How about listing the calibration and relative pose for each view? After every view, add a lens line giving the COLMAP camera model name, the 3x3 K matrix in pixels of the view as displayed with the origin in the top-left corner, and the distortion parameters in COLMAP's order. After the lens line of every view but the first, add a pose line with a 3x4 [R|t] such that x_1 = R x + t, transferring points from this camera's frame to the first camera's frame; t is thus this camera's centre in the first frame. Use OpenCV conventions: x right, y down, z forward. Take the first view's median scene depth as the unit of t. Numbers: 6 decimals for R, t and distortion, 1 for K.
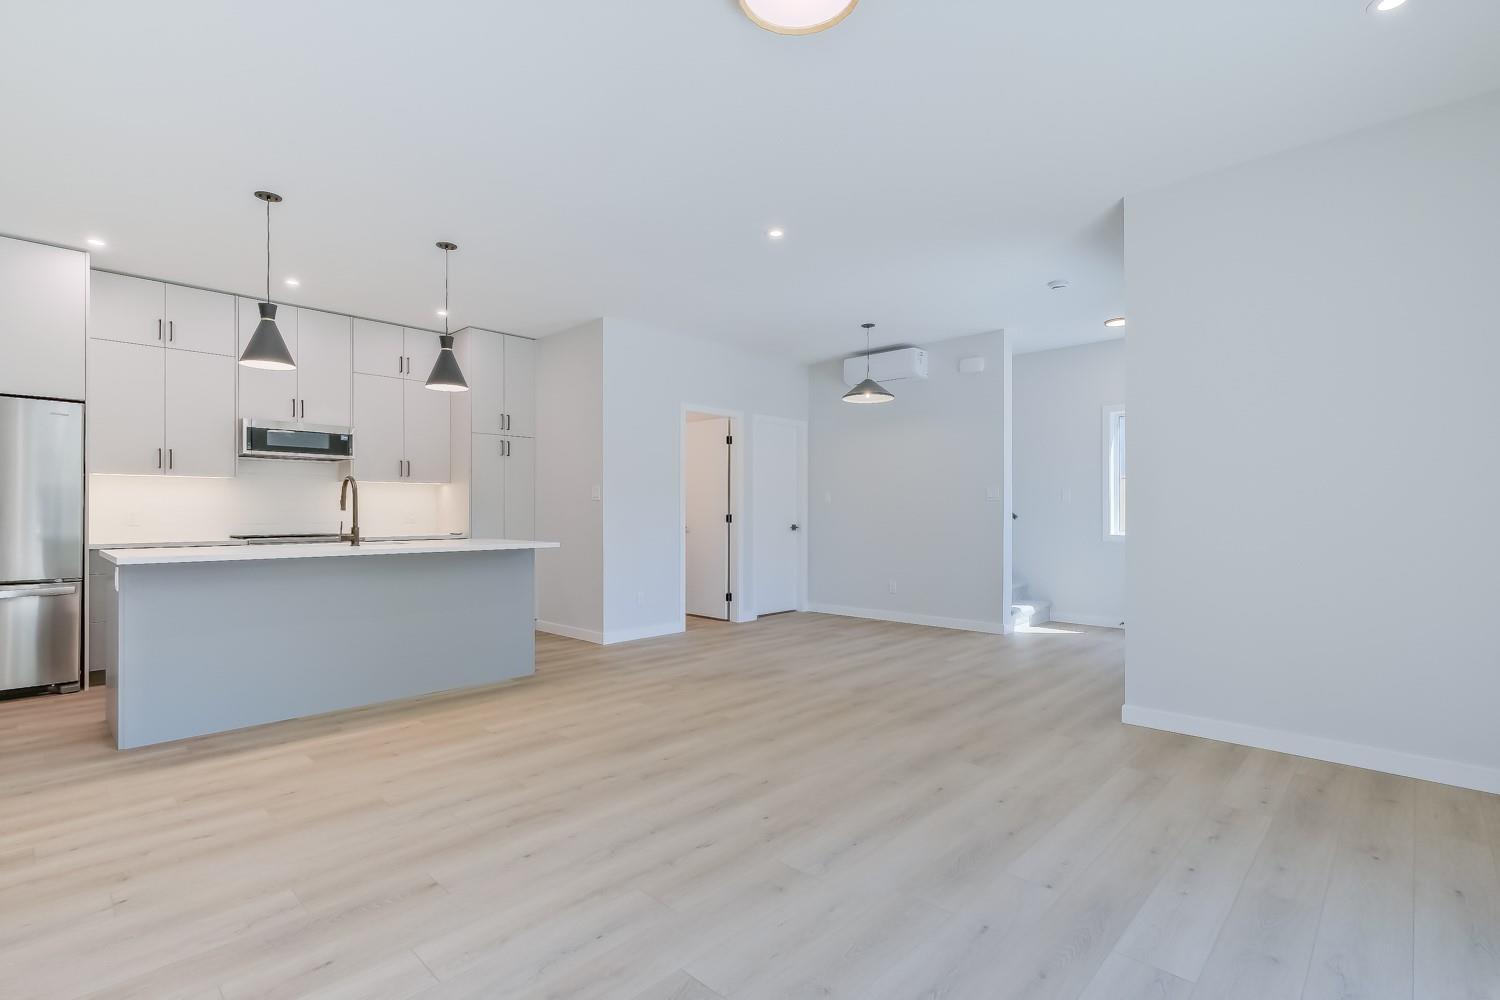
lens RADIAL K [[696.1, 0, 744.6], [0, 696.1, 508.8], [0, 0, 1]] dist [0.001663, -0.000176]
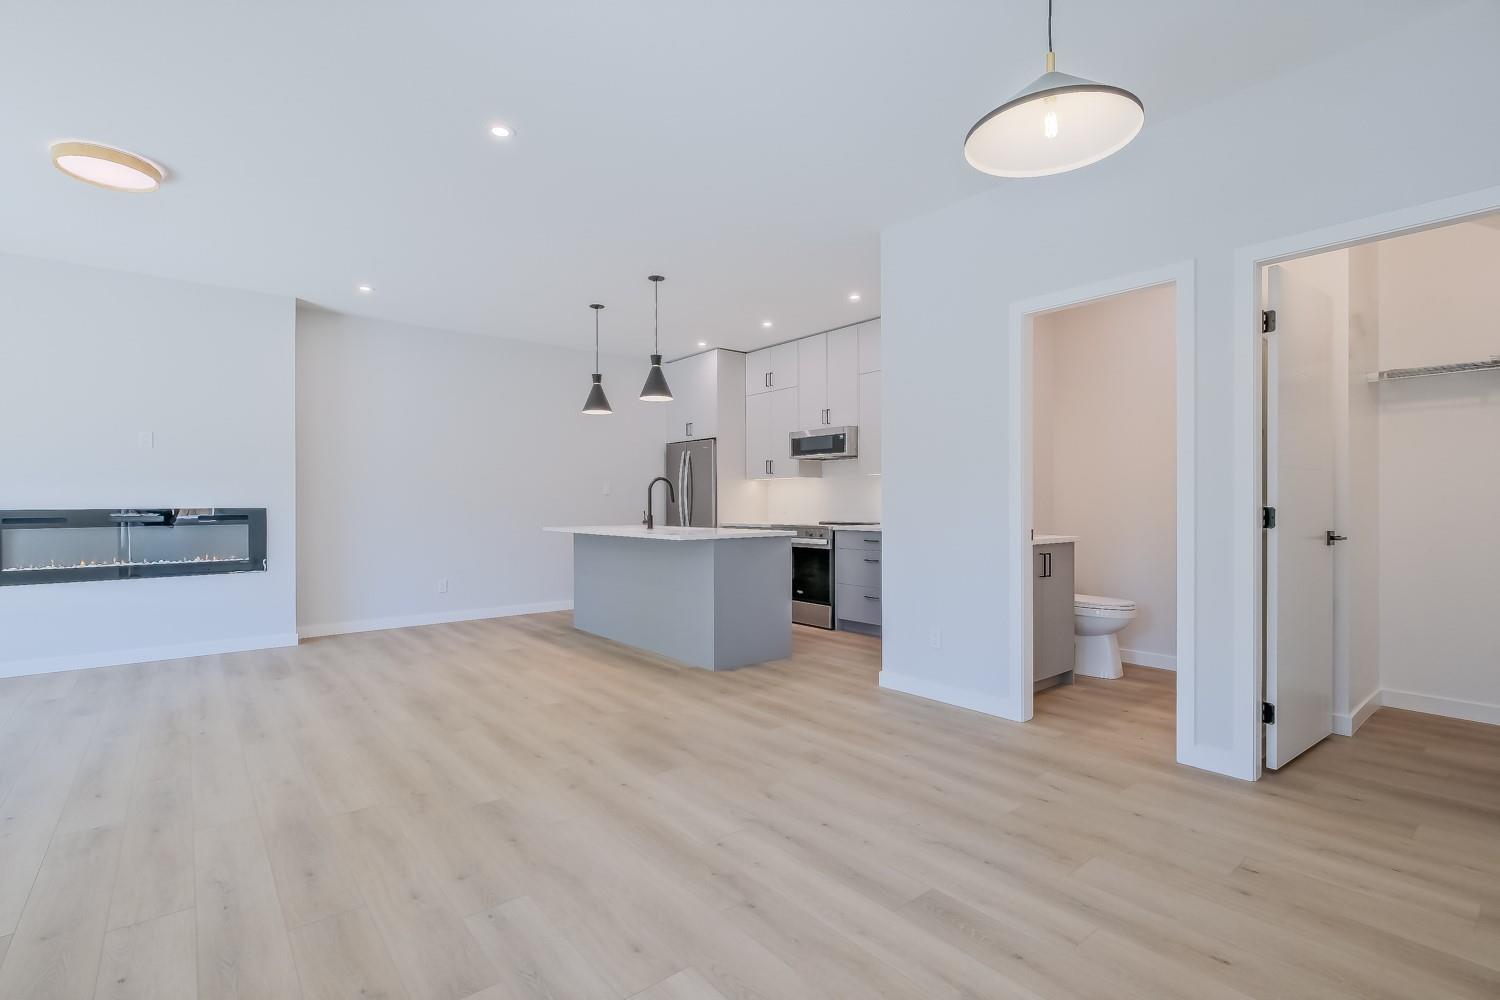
lens RADIAL K [[696.1, 0, 744.2], [0, 696.1, 501.9], [0, 0, 1]] dist [0.001663, -0.000176]
pose [[-0.124975, -0.003321, -0.992154, 0.641373], [0.009920, 0.999940, -0.004597, 0.007590], [0.992110, -0.010417, -0.124935, 1.148031]]
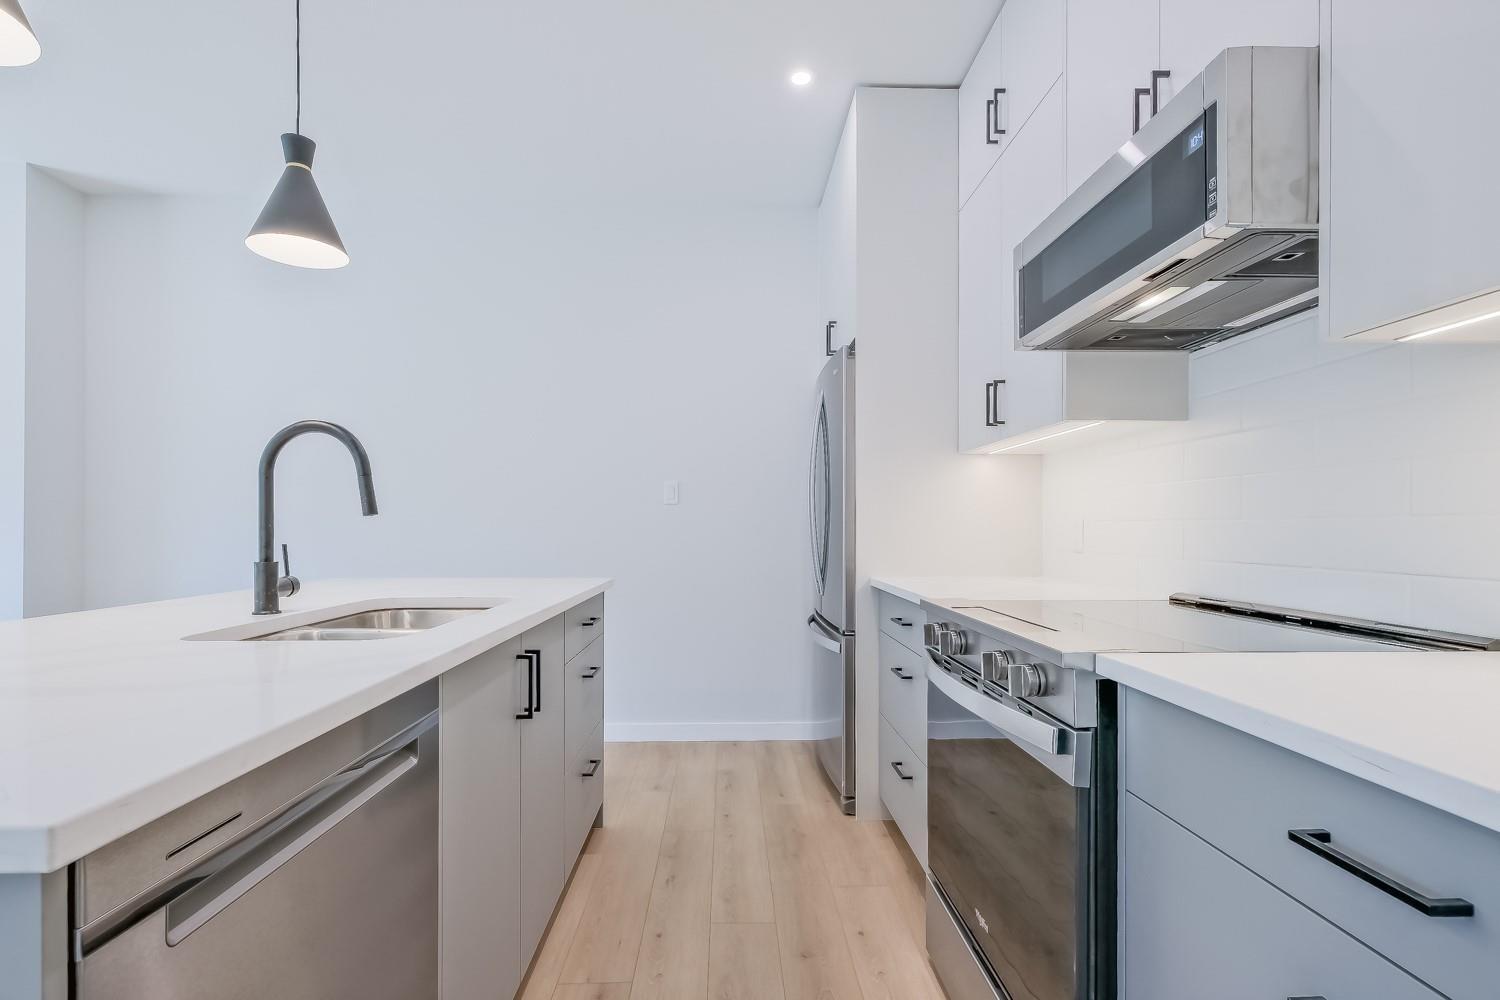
lens RADIAL K [[696.1, 0, 768.7], [0, 696.1, 529.8], [0, 0, 1]] dist [0.001663, -0.000176]
pose [[-0.683527, 0.002290, -0.729922, -0.402559], [0.005281, 0.999984, -0.001809, 0.009873], [0.729906, -0.005091, -0.683528, 1.219449]]
